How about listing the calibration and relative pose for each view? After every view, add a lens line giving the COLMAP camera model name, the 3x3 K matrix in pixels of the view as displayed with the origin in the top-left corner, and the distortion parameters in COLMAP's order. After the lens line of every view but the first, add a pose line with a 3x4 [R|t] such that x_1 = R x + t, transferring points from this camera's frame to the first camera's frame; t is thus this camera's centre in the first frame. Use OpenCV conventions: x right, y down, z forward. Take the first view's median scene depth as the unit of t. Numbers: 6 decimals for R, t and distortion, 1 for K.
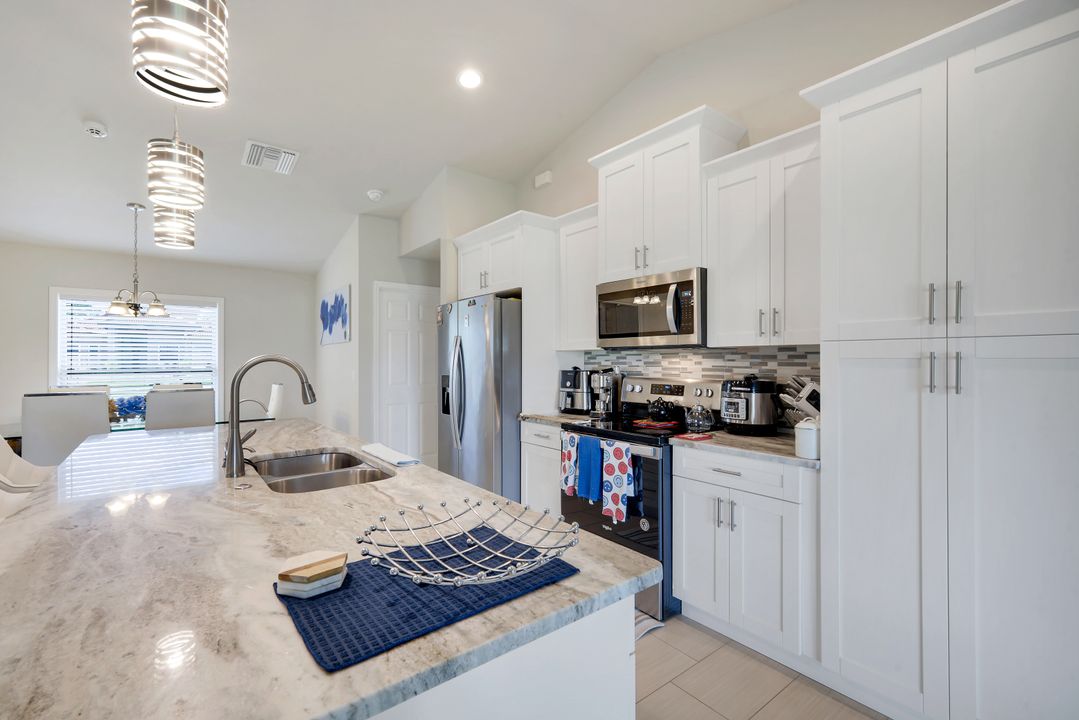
lens RADIAL K [[474.4, 0, 533.9], [0, 474.4, 361.1], [0, 0, 1]] dist [0.000955, 0.000703]
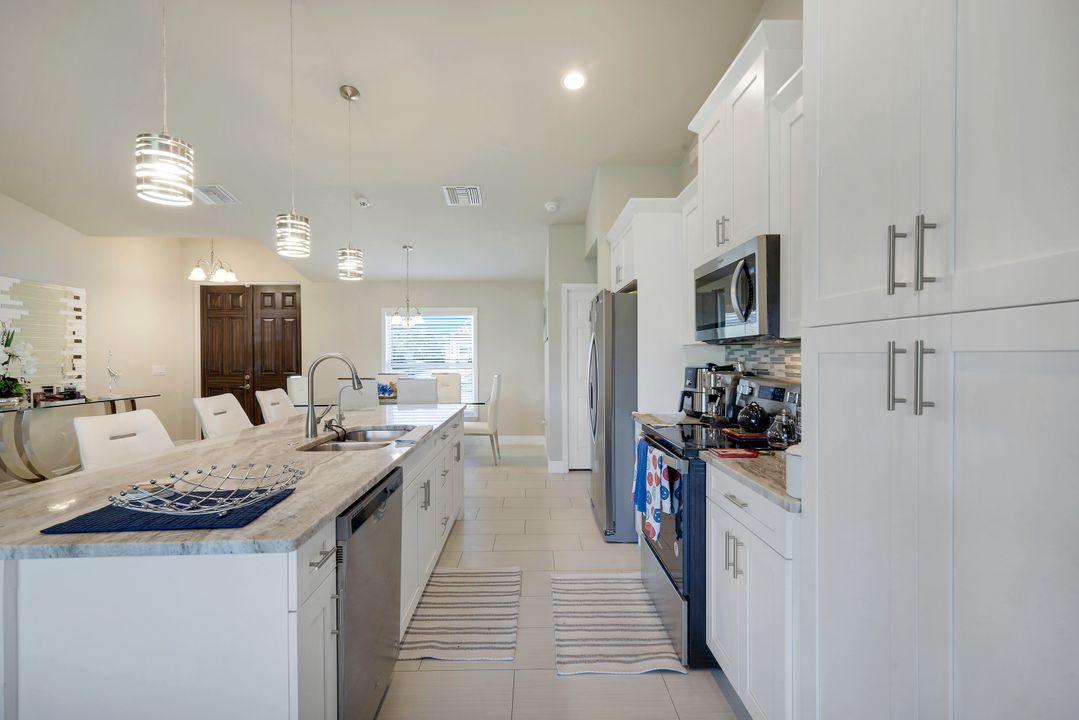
lens RADIAL K [[474.4, 0, 535.5], [0, 474.4, 359.9], [0, 0, 1]] dist [0.000955, 0.000703]
pose [[0.802996, -0.000592, -0.595985, 0.527885], [0.005472, 0.999965, 0.006379, -0.001725], [0.595960, -0.008384, 0.802971, 0.164518]]
